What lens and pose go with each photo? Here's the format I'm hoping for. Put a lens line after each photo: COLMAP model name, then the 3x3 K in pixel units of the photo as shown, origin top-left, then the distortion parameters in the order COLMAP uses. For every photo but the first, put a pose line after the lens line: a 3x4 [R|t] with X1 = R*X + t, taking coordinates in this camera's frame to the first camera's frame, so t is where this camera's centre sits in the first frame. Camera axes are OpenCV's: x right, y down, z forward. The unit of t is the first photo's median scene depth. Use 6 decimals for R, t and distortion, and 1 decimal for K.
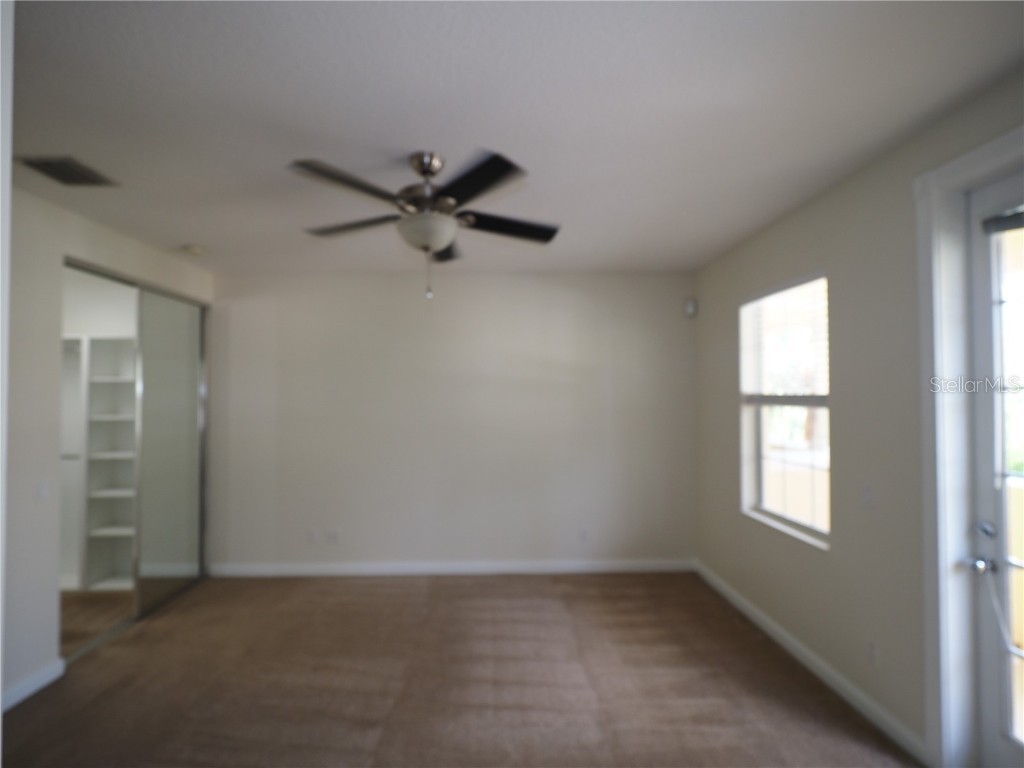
lens RADIAL K [[482.9, 0, 502.7], [0, 482.9, 388.2], [0, 0, 1]] dist [0.003515, -0.001256]
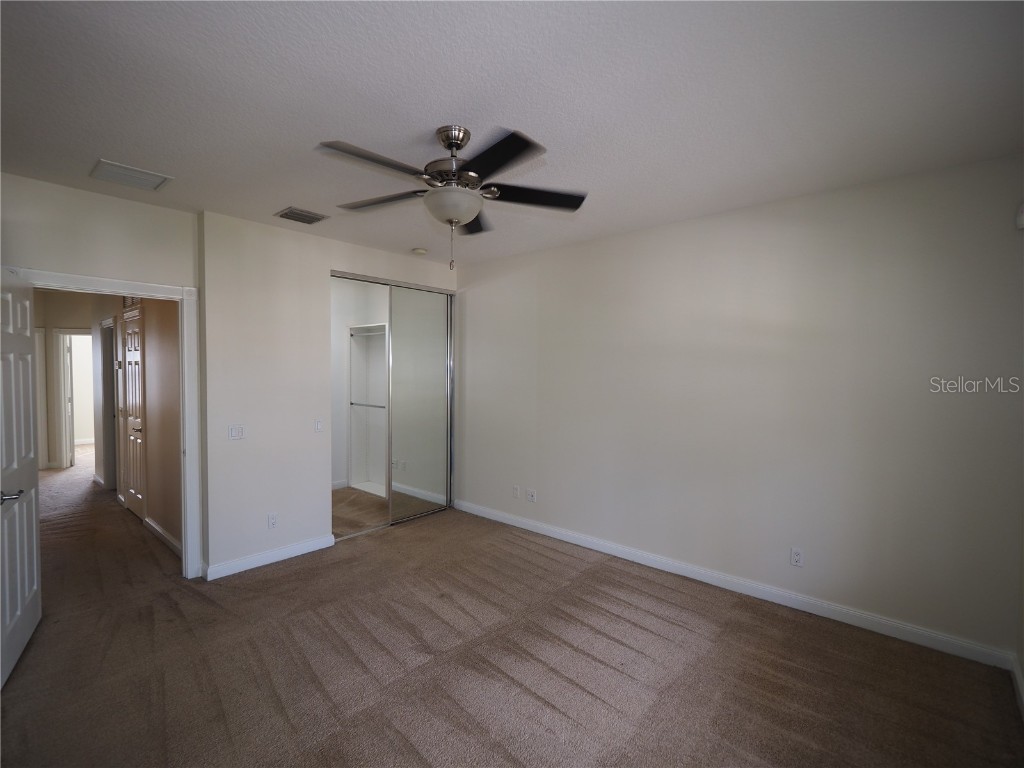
lens RADIAL K [[482.9, 0, 509.4], [0, 482.9, 388.2], [0, 0, 1]] dist [0.003515, -0.001256]
pose [[0.742811, 0.040611, -0.668268, 0.451269], [-0.003078, 0.998355, 0.057248, 0.002428], [0.669494, -0.040468, 0.741714, 0.224003]]
